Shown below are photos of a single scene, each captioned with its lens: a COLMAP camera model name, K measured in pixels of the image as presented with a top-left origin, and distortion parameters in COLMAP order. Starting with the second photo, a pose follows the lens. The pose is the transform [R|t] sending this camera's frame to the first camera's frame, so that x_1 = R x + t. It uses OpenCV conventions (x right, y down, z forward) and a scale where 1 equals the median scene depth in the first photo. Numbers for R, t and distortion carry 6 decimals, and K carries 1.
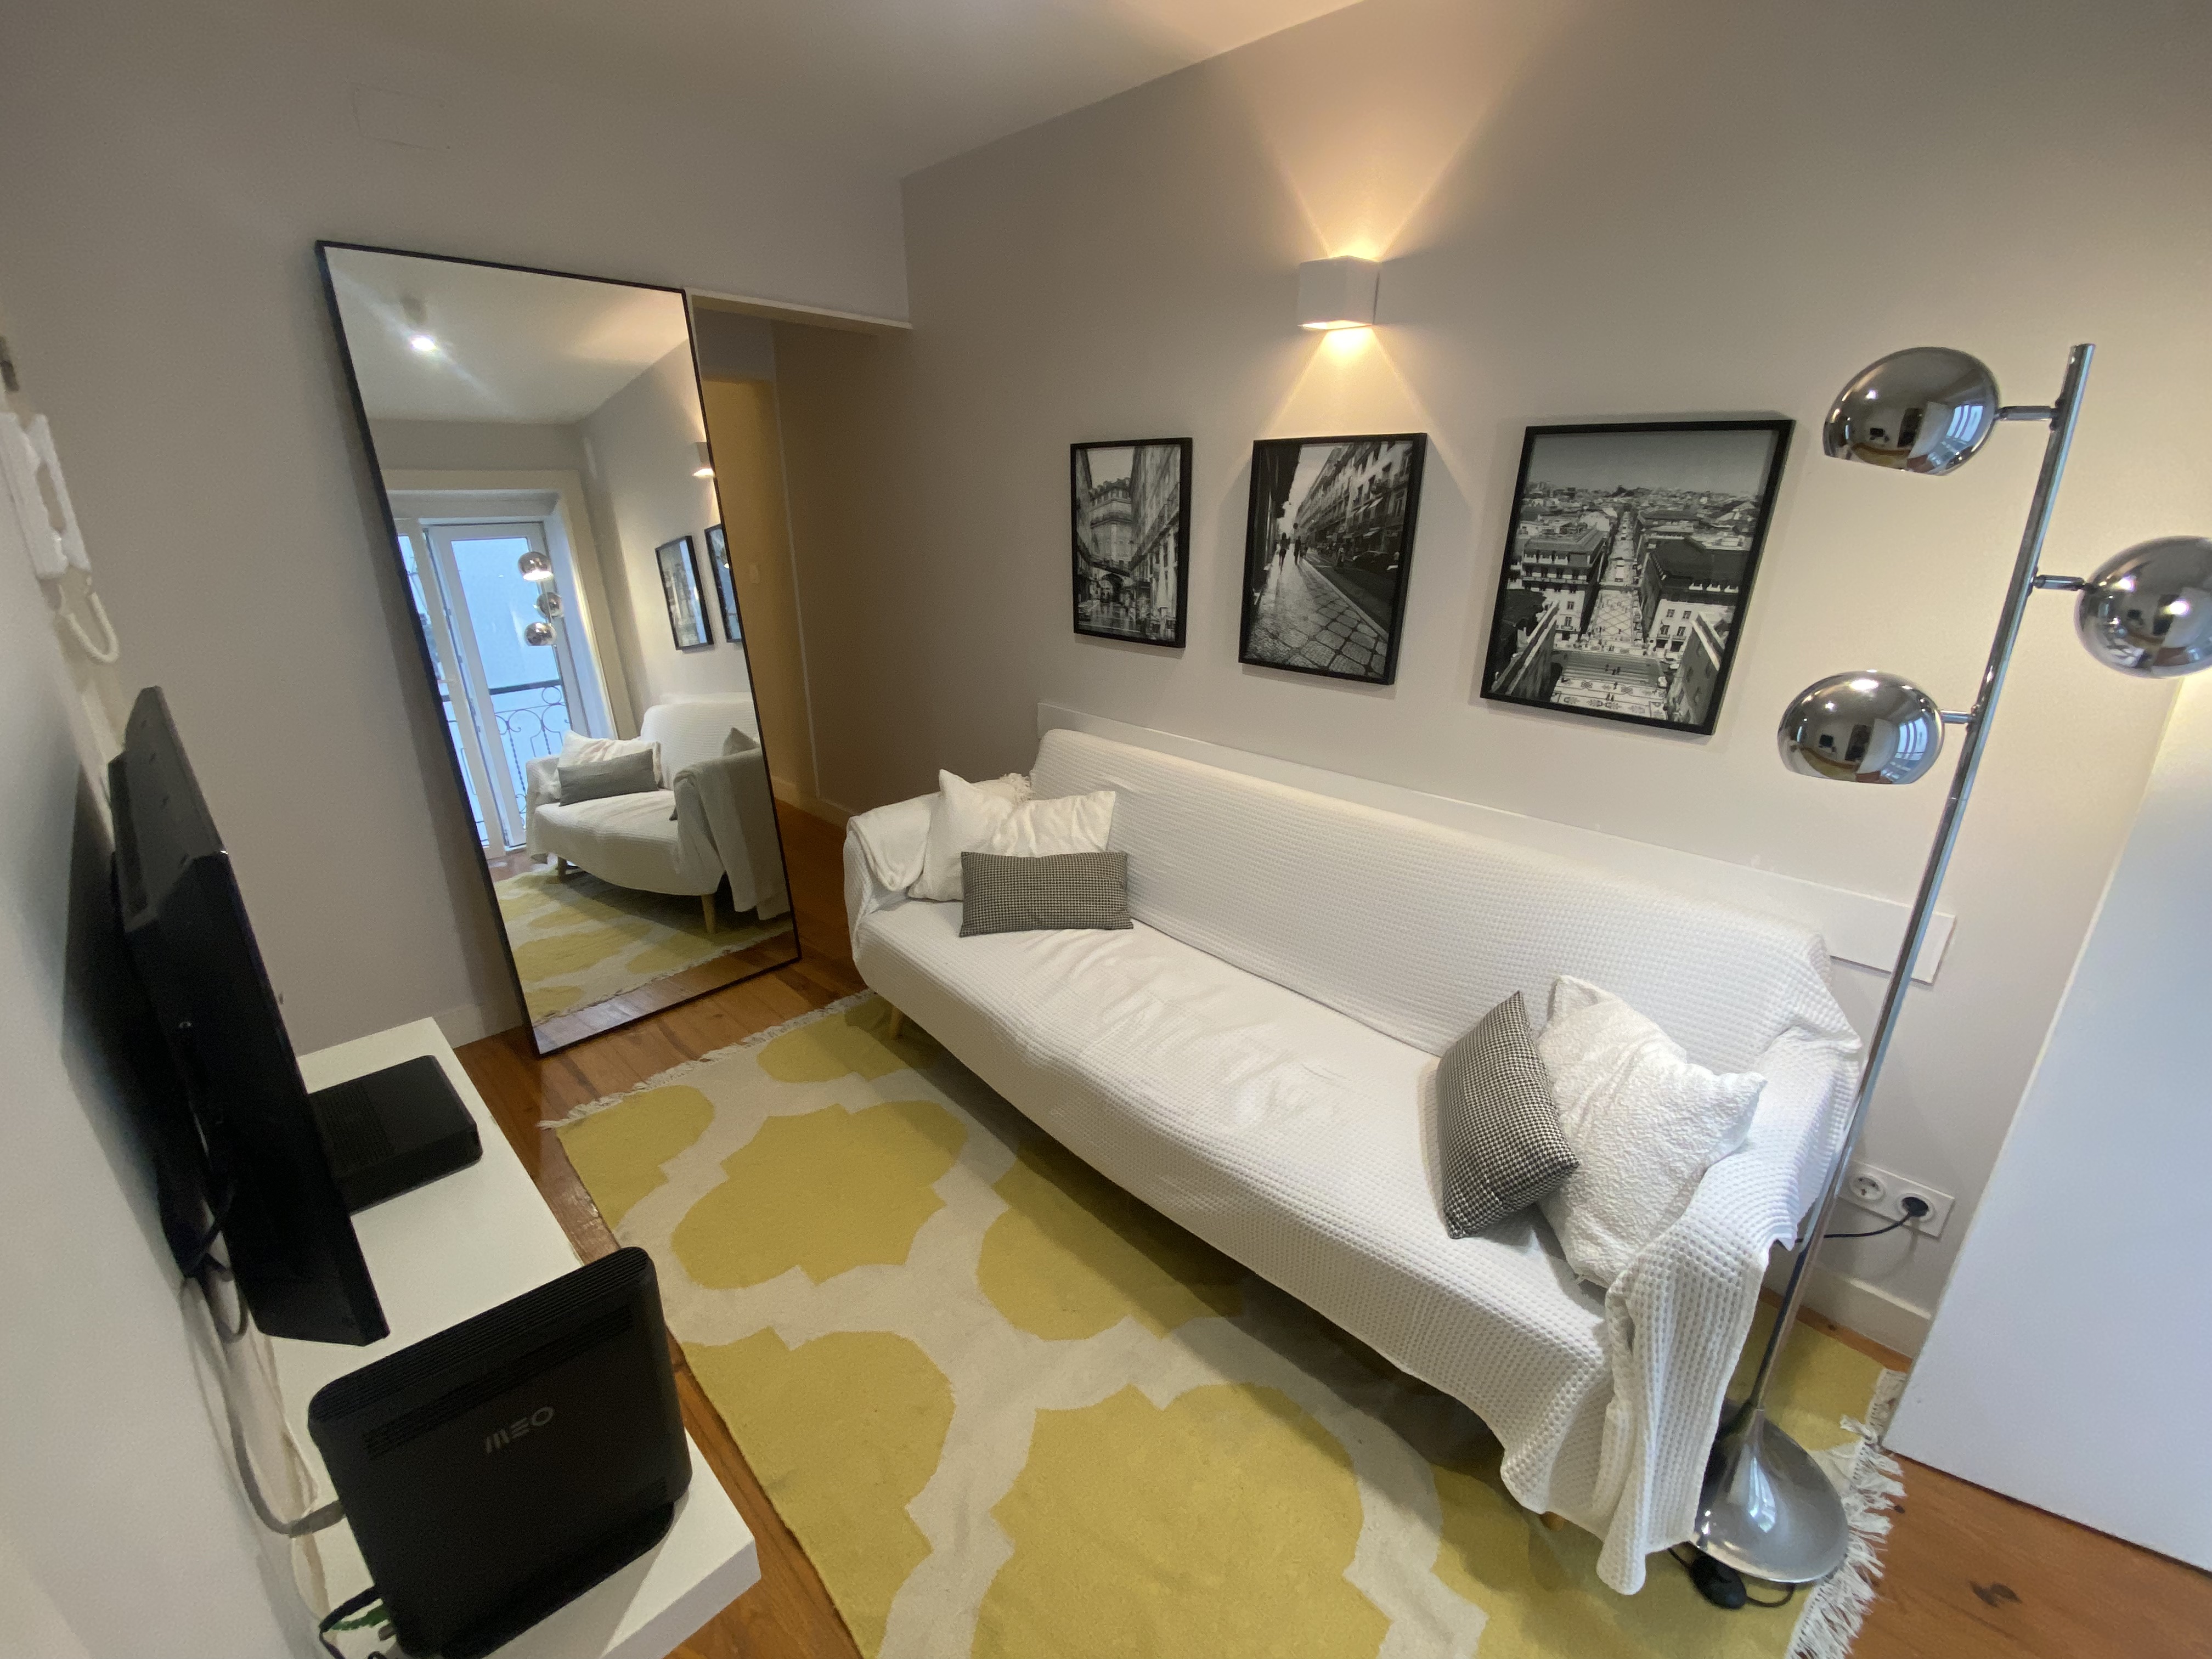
lens RADIAL K [[933.0, 0, 1103.5], [0, 933.0, 843.1], [0, 0, 1]] dist [0.153760, -0.077611]
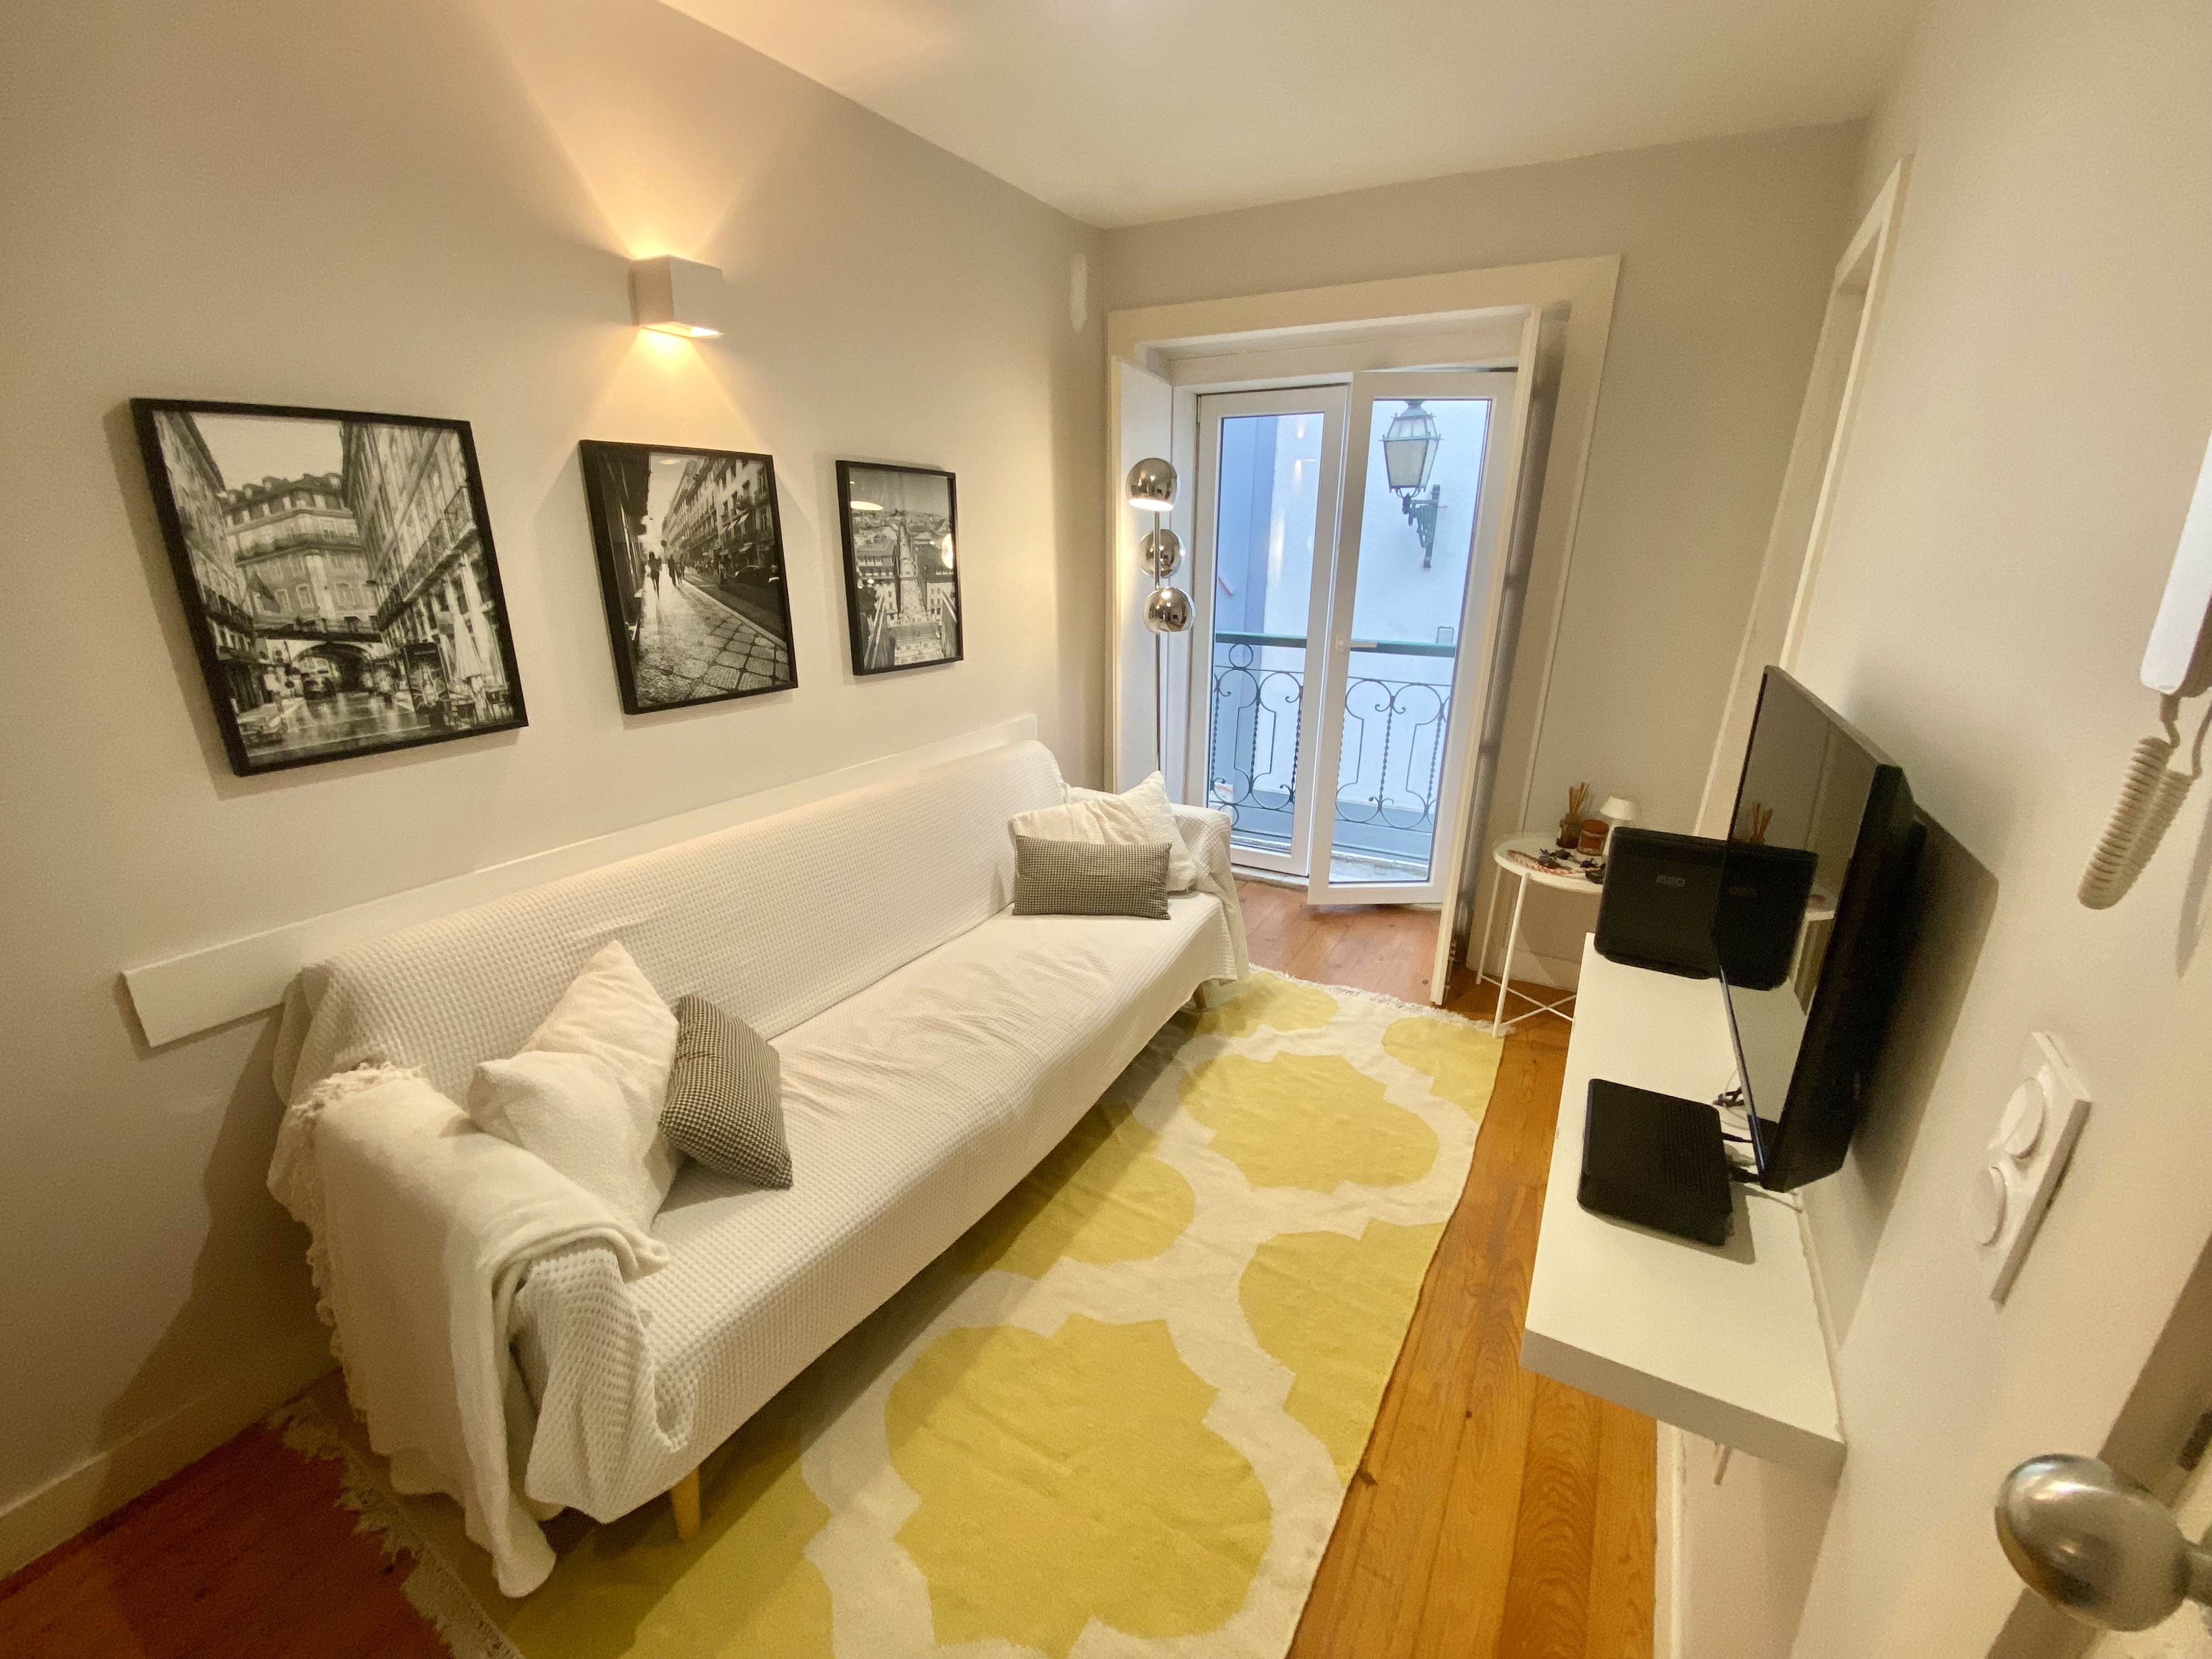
lens RADIAL K [[933.0, 0, 1103.5], [0, 933.0, 843.1], [0, 0, 1]] dist [0.153760, -0.077611]
pose [[-0.247308, -0.318709, 0.915021, -0.795624], [0.349899, 0.851256, 0.391068, -0.304284], [-0.903554, 0.416879, -0.099007, 0.834680]]
